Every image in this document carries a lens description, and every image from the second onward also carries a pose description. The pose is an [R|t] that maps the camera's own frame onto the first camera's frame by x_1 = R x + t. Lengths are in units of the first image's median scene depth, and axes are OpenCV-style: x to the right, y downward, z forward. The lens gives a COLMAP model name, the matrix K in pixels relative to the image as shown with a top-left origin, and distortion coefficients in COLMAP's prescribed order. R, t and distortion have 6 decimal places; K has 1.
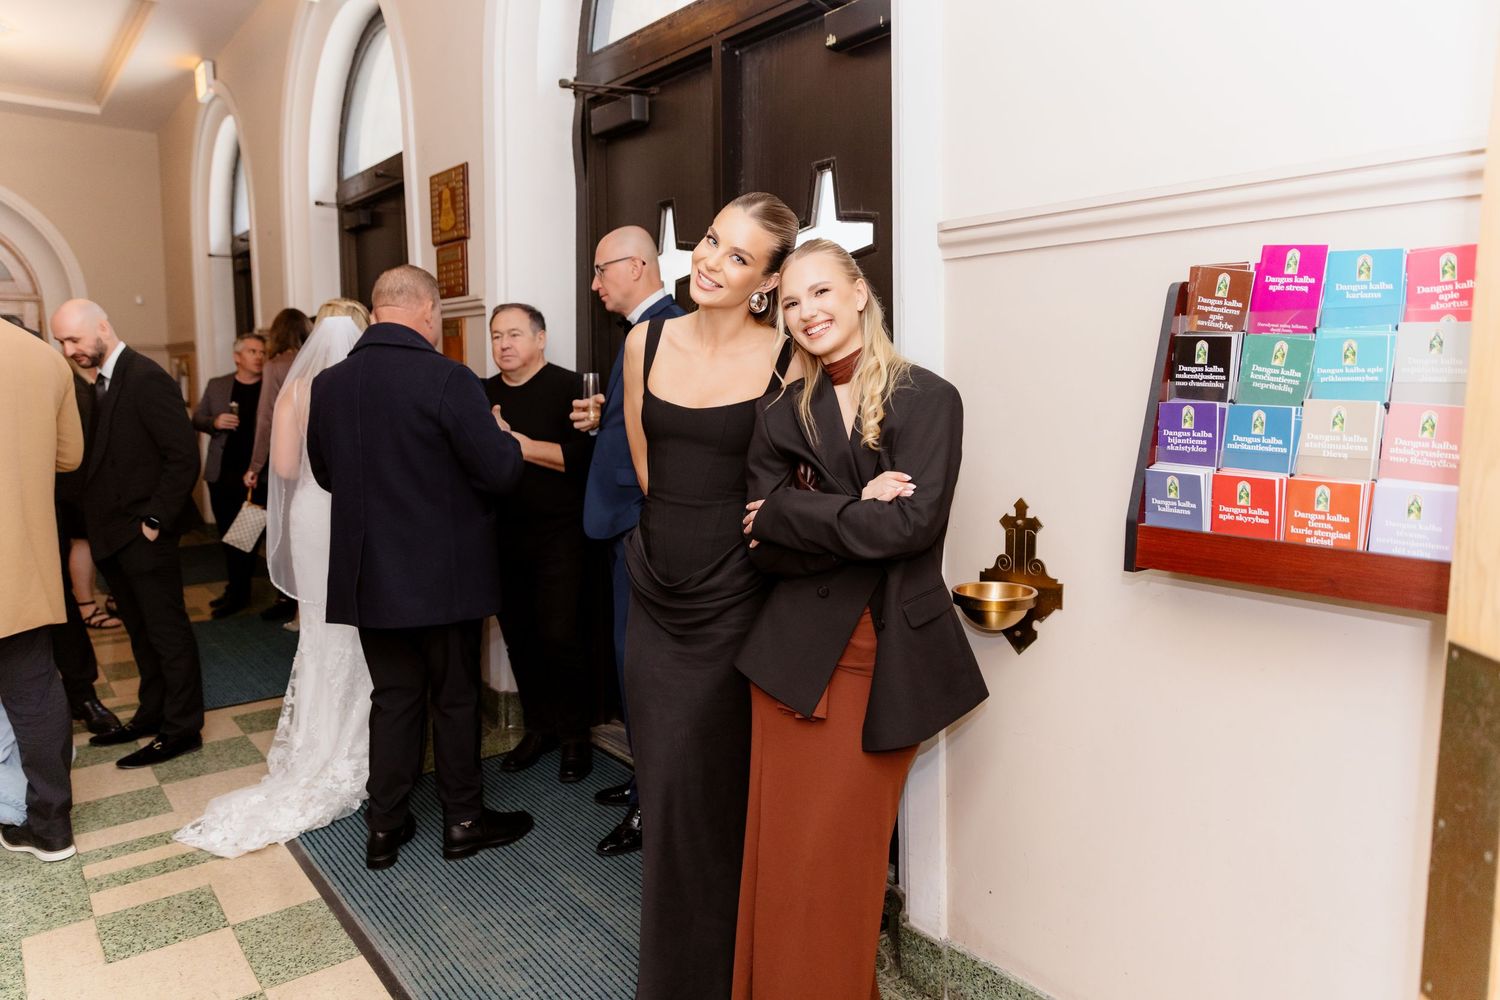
lens RADIAL K [[986.2, 0, 750.0], [0, 986.2, 500.0], [0, 0, 1]] dist [0.002320, 0.002717]
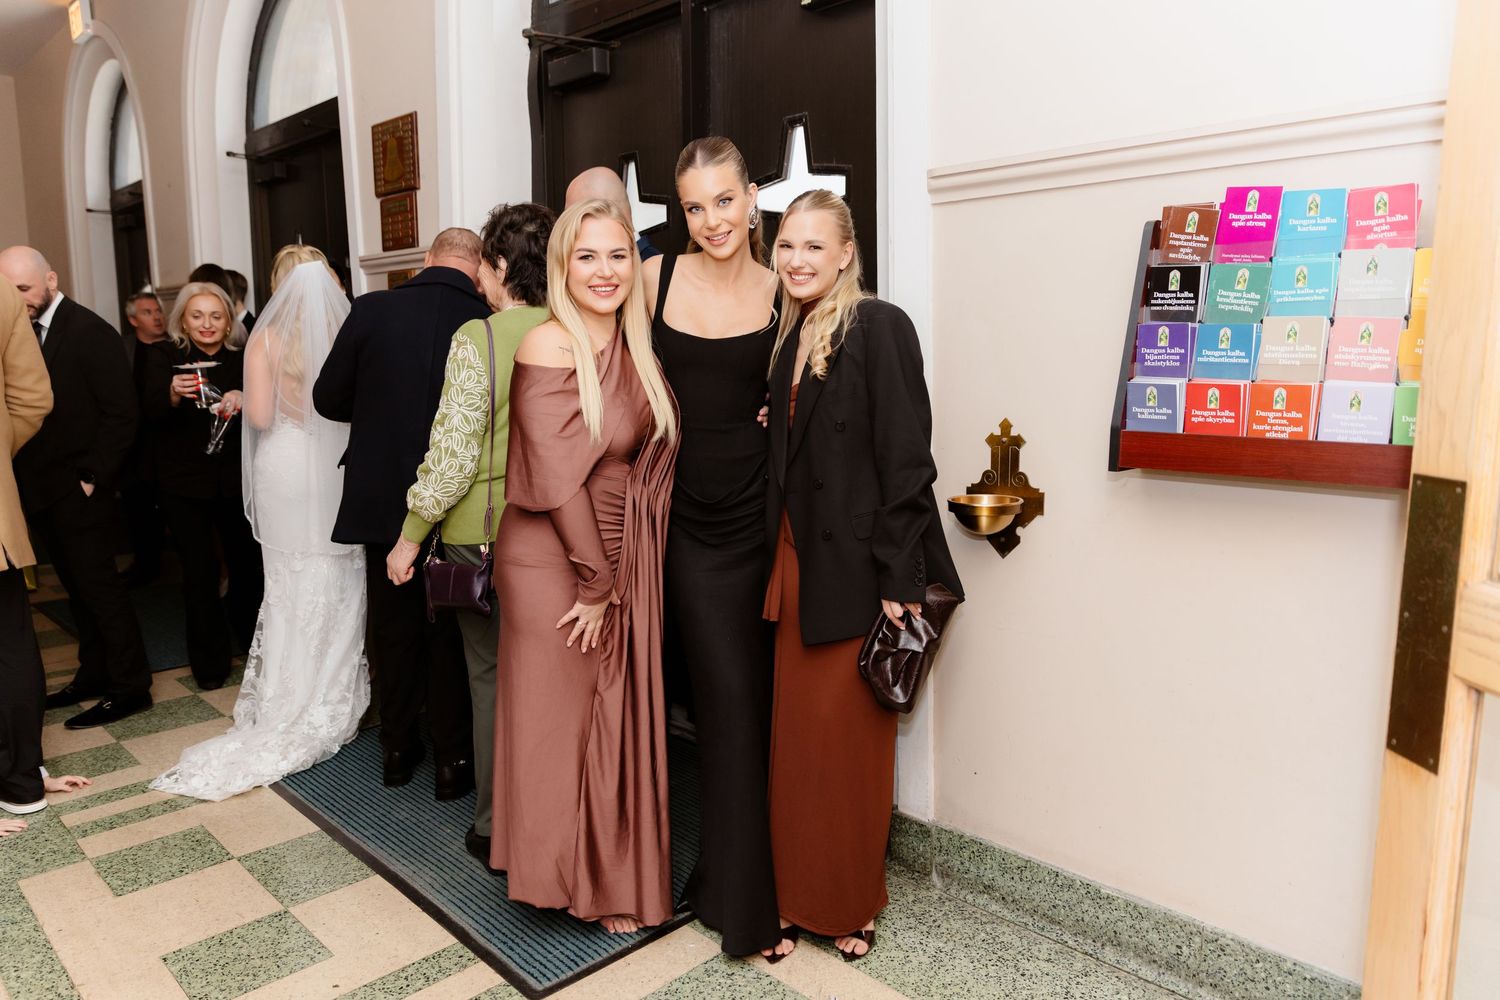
lens RADIAL K [[997.0, 0, 755.1], [0, 997.0, 510.7], [0, 0, 1]] dist [0.003887, 0.004603]
pose [[0.992928, -0.016775, 0.117526, -0.117021], [0.013228, 0.999435, 0.030896, 0.052369], [-0.117978, -0.029123, 0.992589, -0.078343]]
